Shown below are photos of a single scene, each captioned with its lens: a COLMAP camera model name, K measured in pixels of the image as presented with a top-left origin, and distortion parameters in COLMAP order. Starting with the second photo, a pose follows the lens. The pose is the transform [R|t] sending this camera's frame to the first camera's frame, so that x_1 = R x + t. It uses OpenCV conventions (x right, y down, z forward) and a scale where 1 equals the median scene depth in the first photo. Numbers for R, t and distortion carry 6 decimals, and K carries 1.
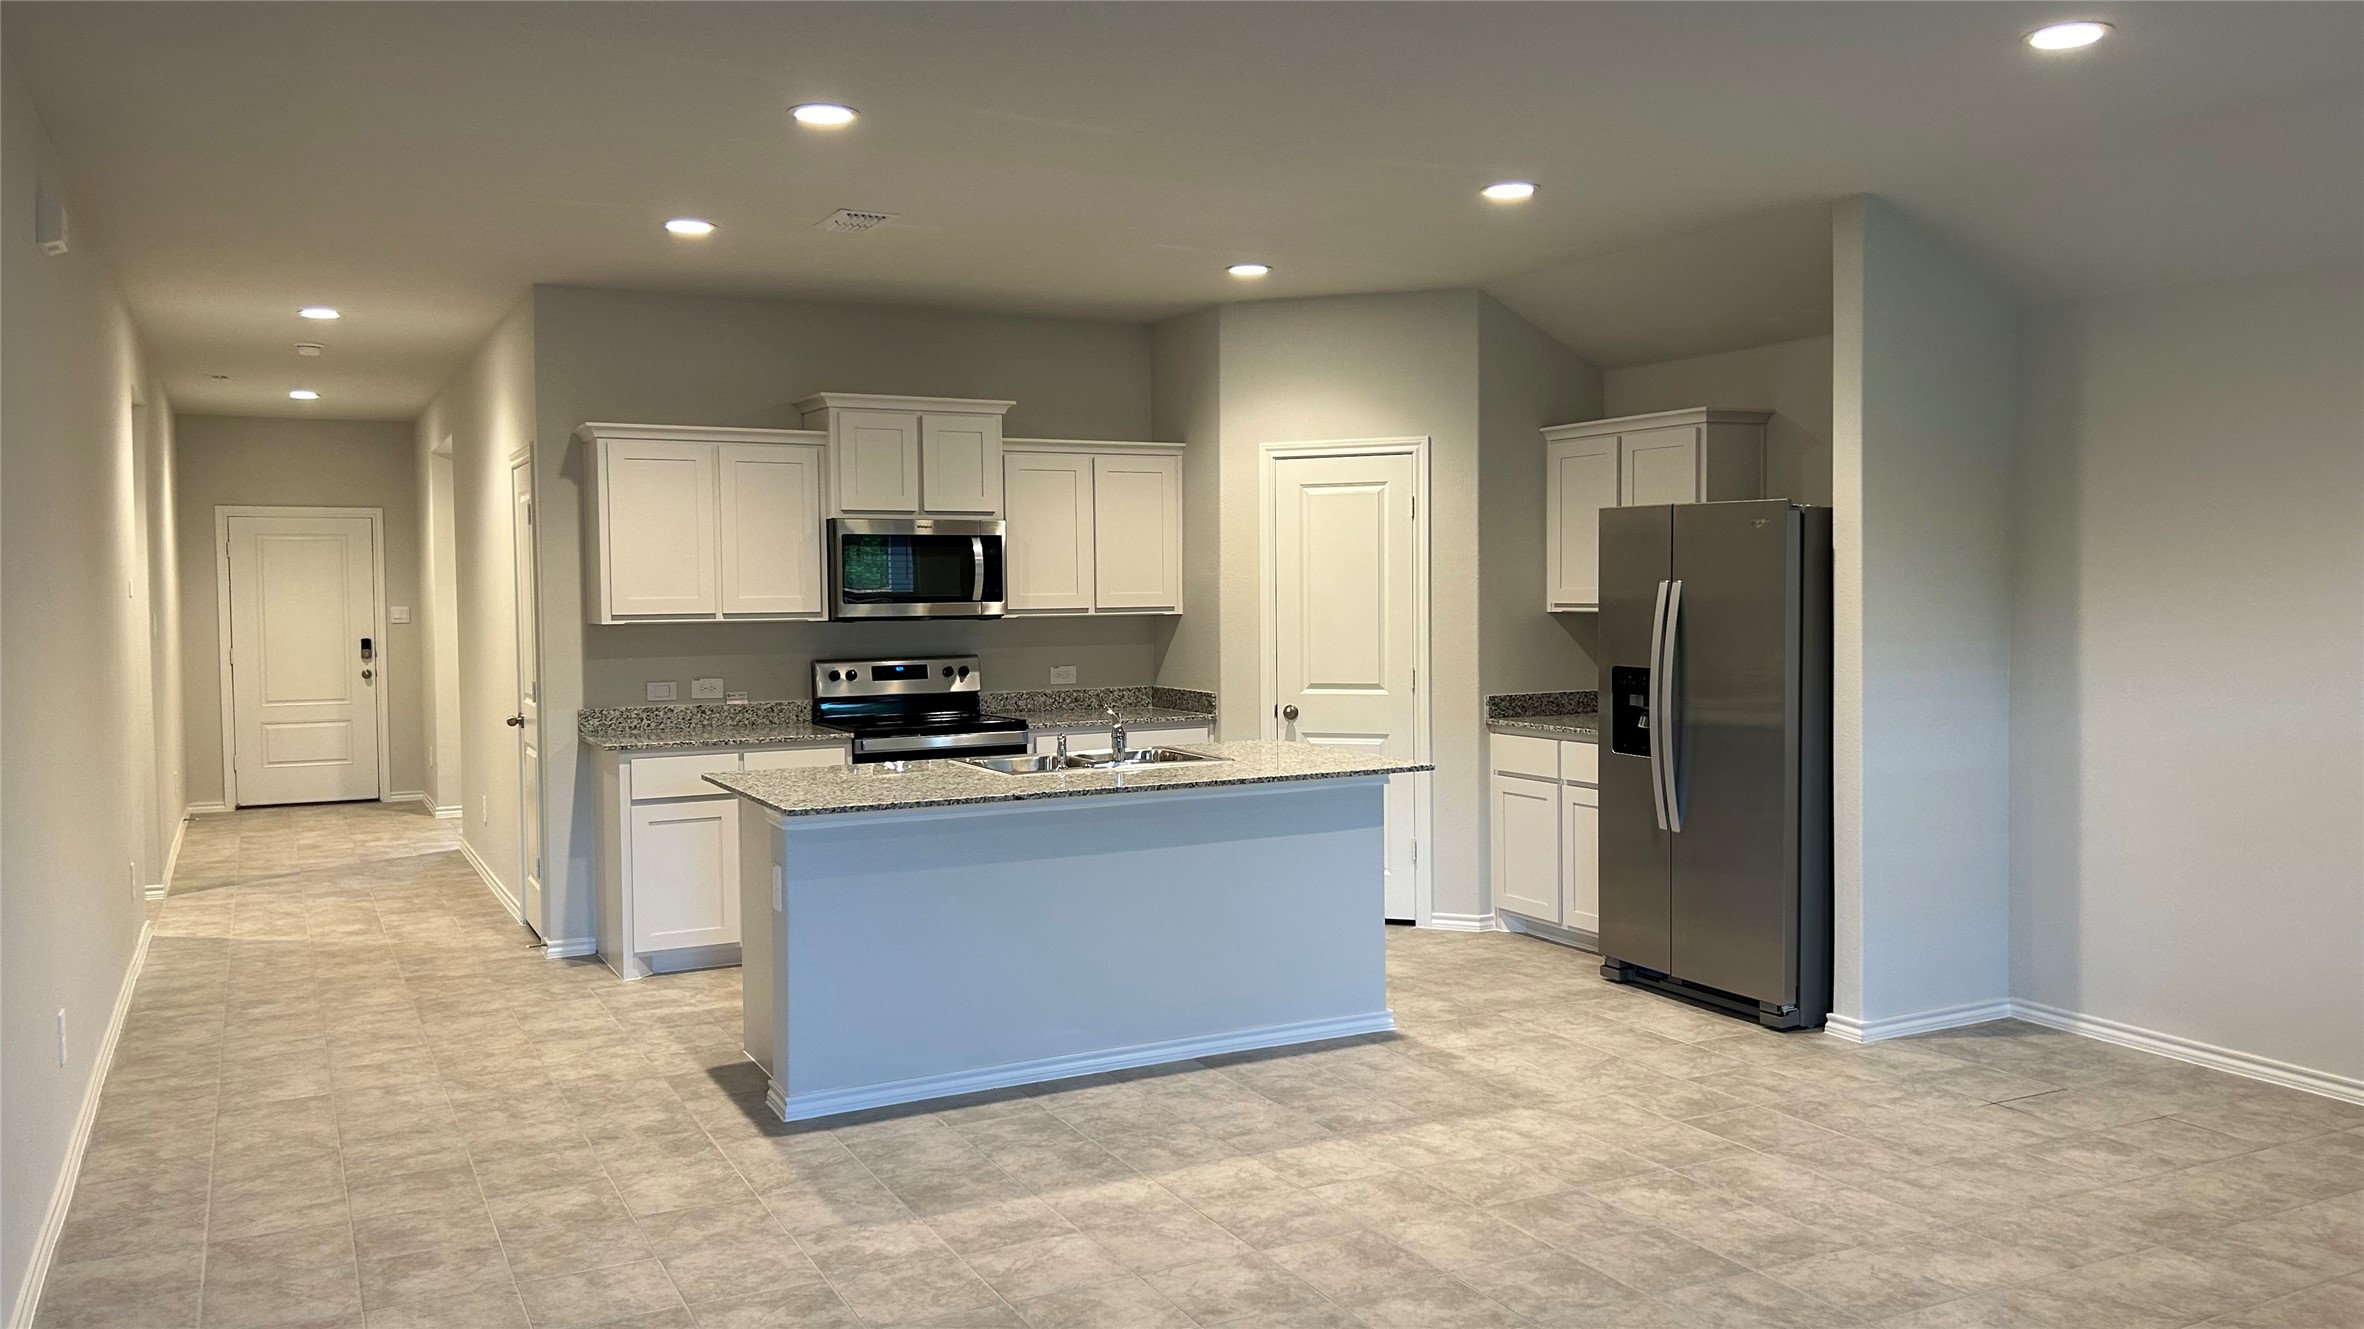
lens RADIAL K [[1758.6, 0, 1182.0], [0, 1758.6, 664.5], [0, 0, 1]] dist [0.003479, 0.003590]
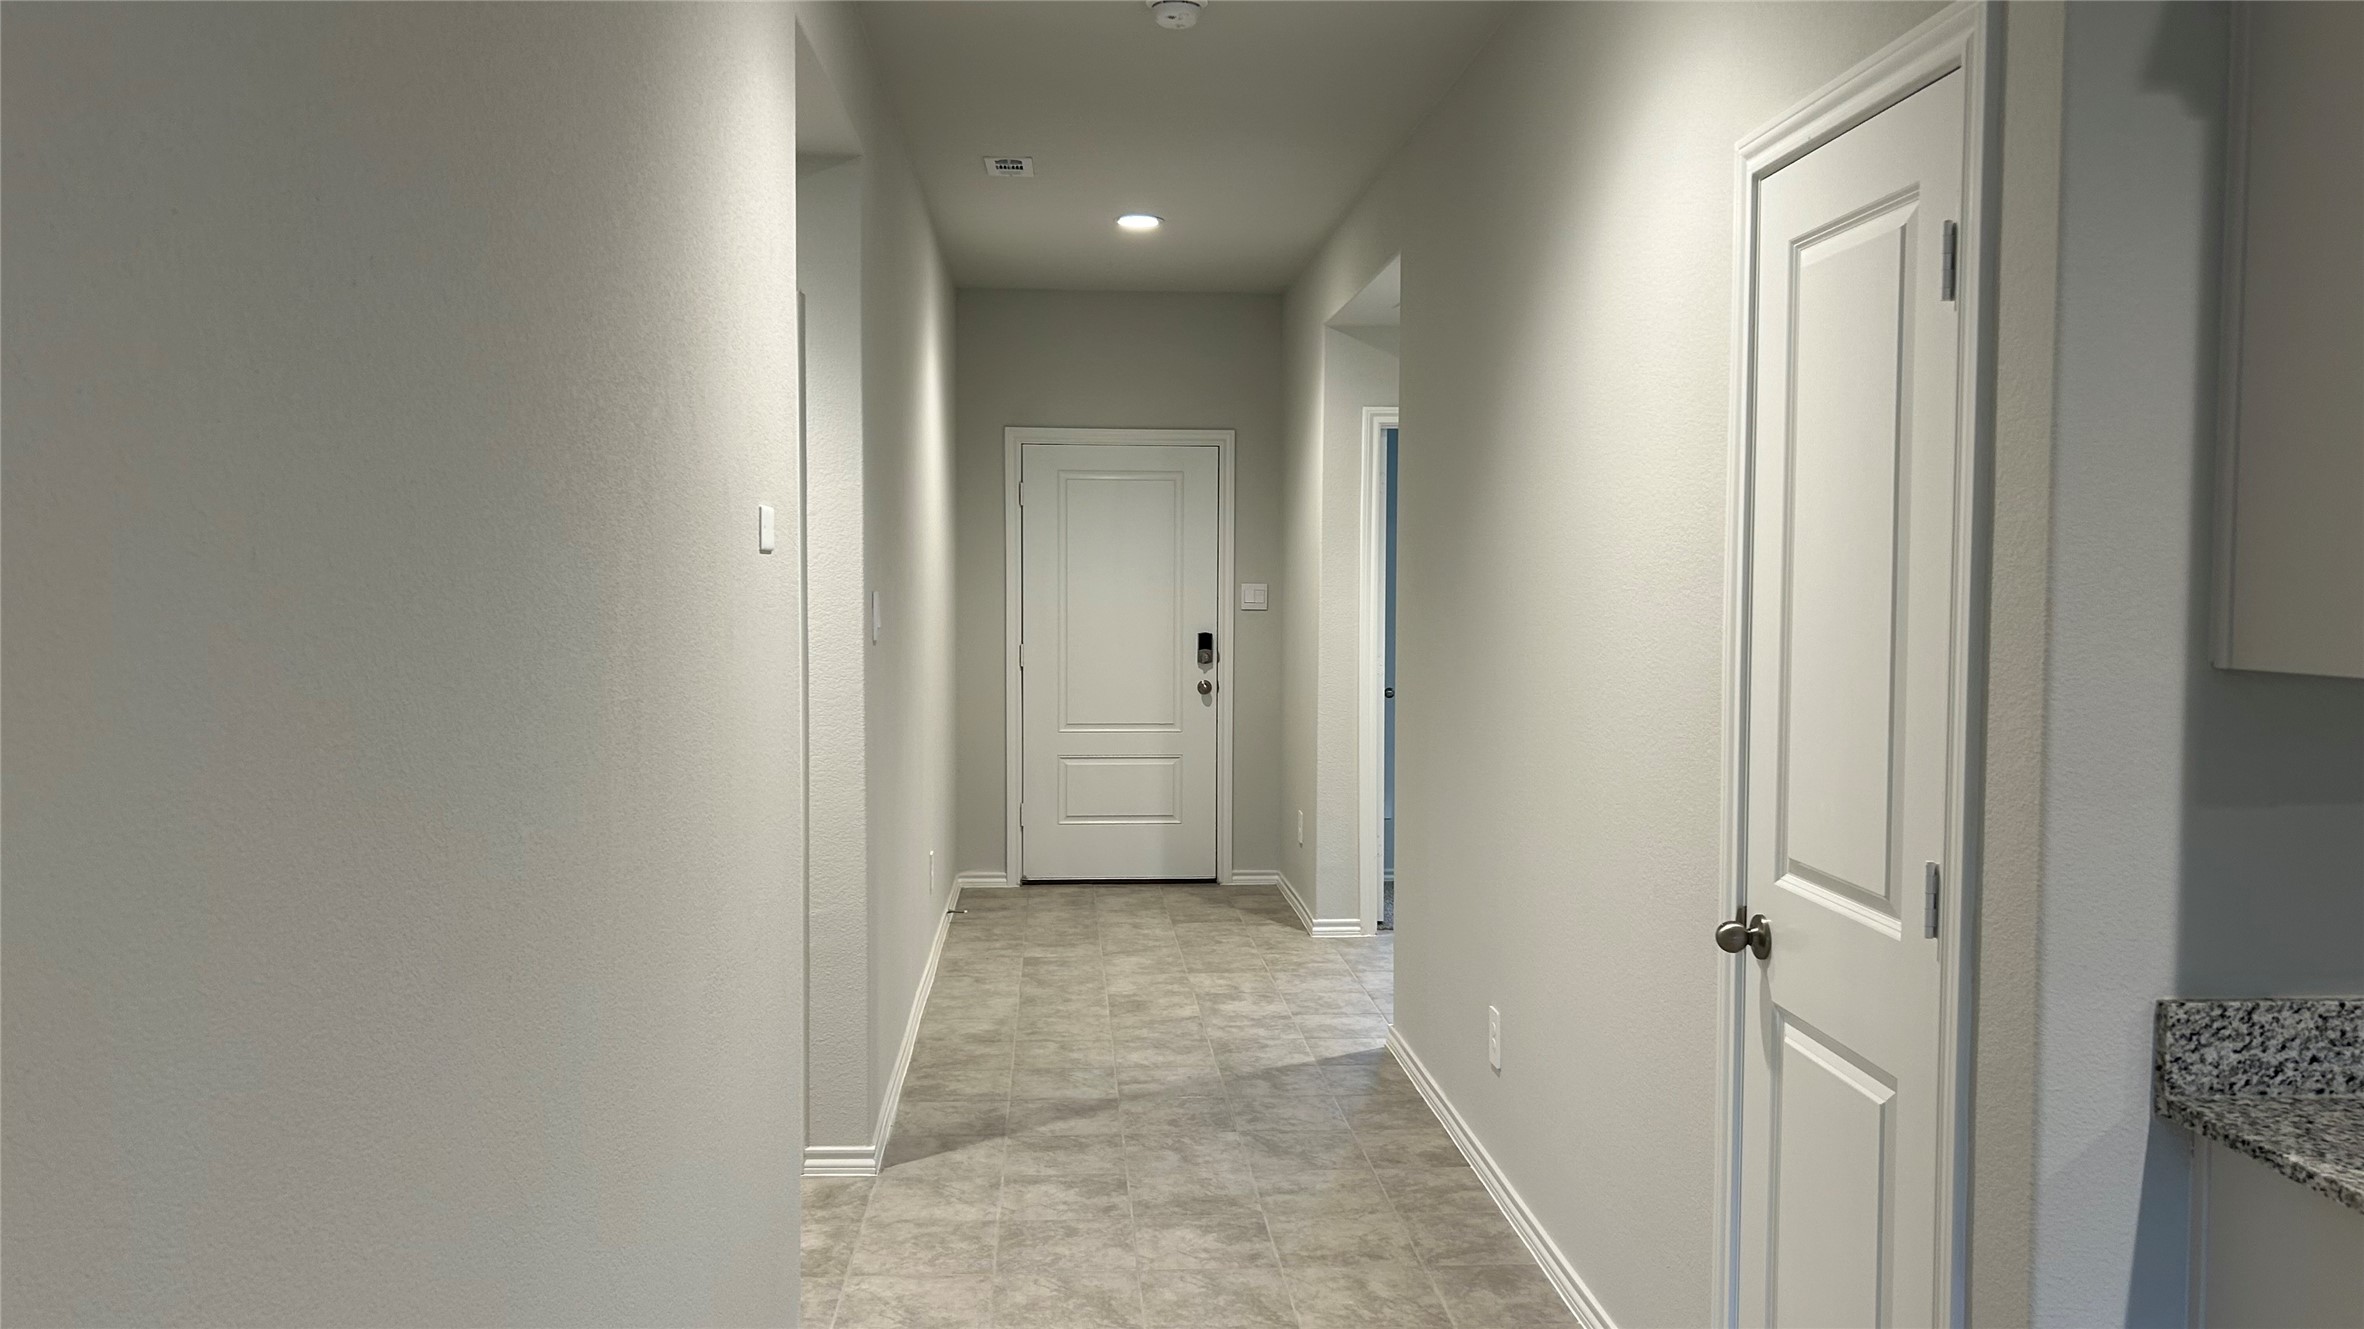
lens RADIAL K [[1764.4, 0, 1182.0], [0, 1764.4, 664.5], [0, 0, 1]] dist [0.154209, -0.243780]
pose [[0.916200, 0.032791, -0.399378, -0.219248], [-0.028898, 0.999458, 0.015766, -0.013532], [0.399678, -0.002904, 0.916651, 0.415282]]
